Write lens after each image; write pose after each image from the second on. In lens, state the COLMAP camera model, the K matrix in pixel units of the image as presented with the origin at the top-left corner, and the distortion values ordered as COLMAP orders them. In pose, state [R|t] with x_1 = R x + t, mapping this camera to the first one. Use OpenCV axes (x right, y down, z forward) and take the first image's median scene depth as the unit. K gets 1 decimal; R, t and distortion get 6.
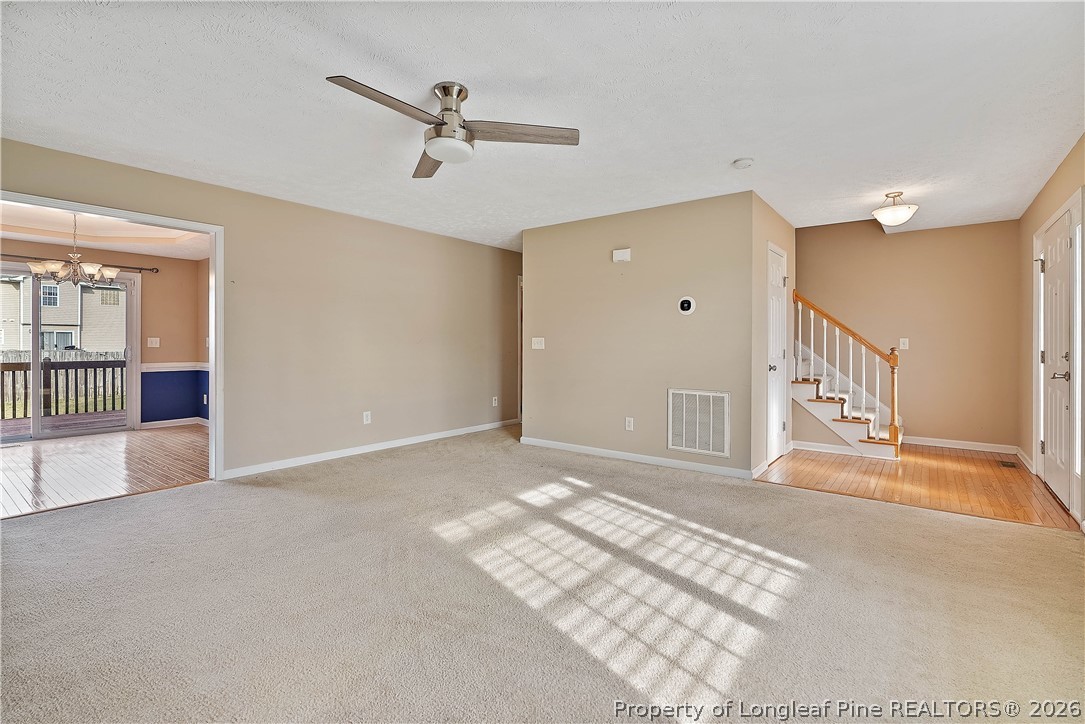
lens RADIAL K [[498.7, 0, 550.5], [0, 498.7, 340.6], [0, 0, 1]] dist [-0.001185, 0.002549]
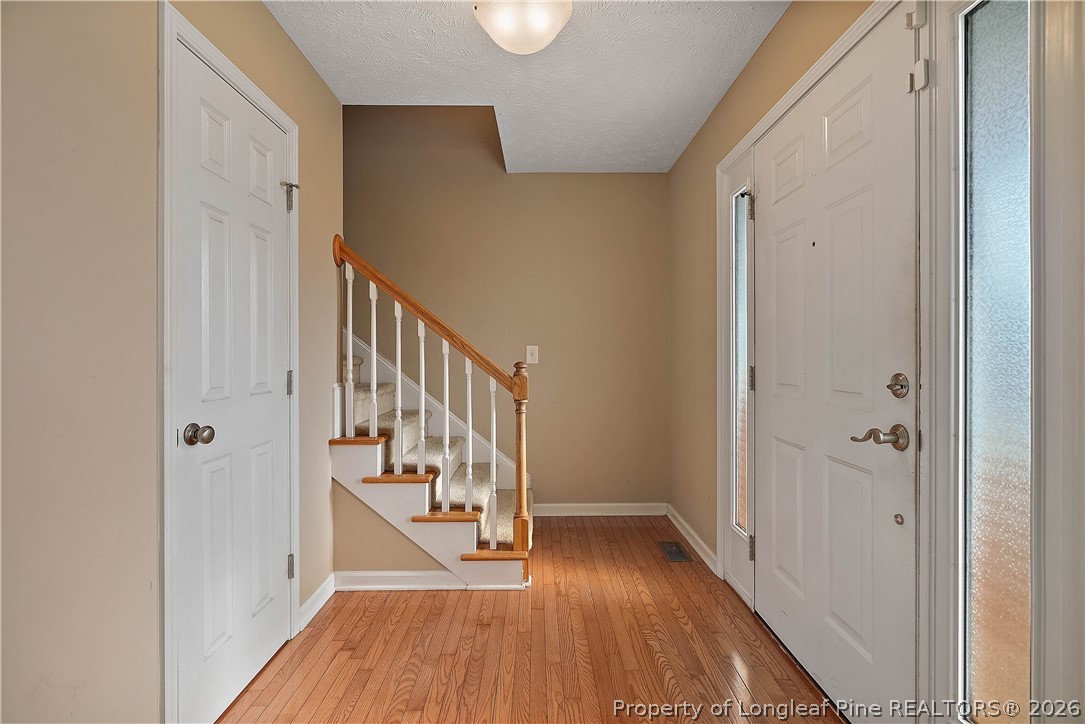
lens RADIAL K [[498.7, 0, 544.6], [0, 498.7, 358.4], [0, 0, 1]] dist [-0.001185, 0.002549]
pose [[0.791159, -0.008676, 0.611549, 0.390946], [0.002280, 0.999934, 0.011236, 0.004581], [-0.611606, -0.007495, 0.791127, 0.573190]]
